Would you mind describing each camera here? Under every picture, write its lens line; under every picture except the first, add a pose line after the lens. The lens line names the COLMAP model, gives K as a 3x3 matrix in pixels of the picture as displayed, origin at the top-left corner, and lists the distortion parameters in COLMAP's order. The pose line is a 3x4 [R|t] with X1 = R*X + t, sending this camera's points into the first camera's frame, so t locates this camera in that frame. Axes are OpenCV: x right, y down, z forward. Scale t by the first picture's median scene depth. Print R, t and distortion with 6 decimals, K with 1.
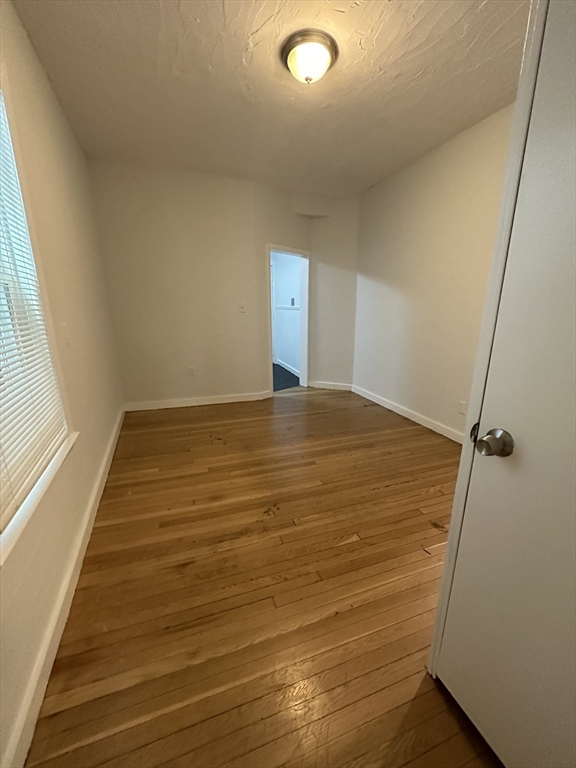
lens RADIAL K [[309.7, 0, 286.6], [0, 309.7, 384.3], [0, 0, 1]] dist [-0.000208, -0.000018]
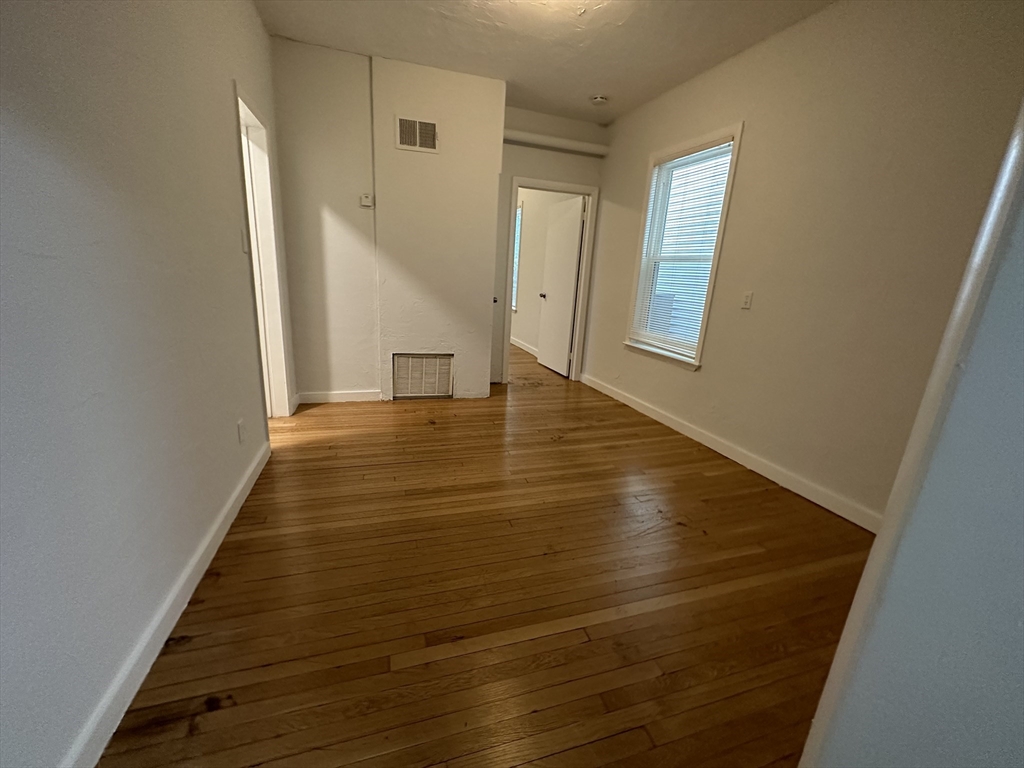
lens RADIAL K [[412.0, 0, 510.1], [0, 412.0, 382.8], [0, 0, 1]] dist [-0.000151, -0.000002]
pose [[-0.997715, -0.063085, 0.024199, 0.107567], [-0.042808, 0.867276, 0.495984, -0.555945], [-0.052277, 0.493814, -0.867995, 2.268849]]
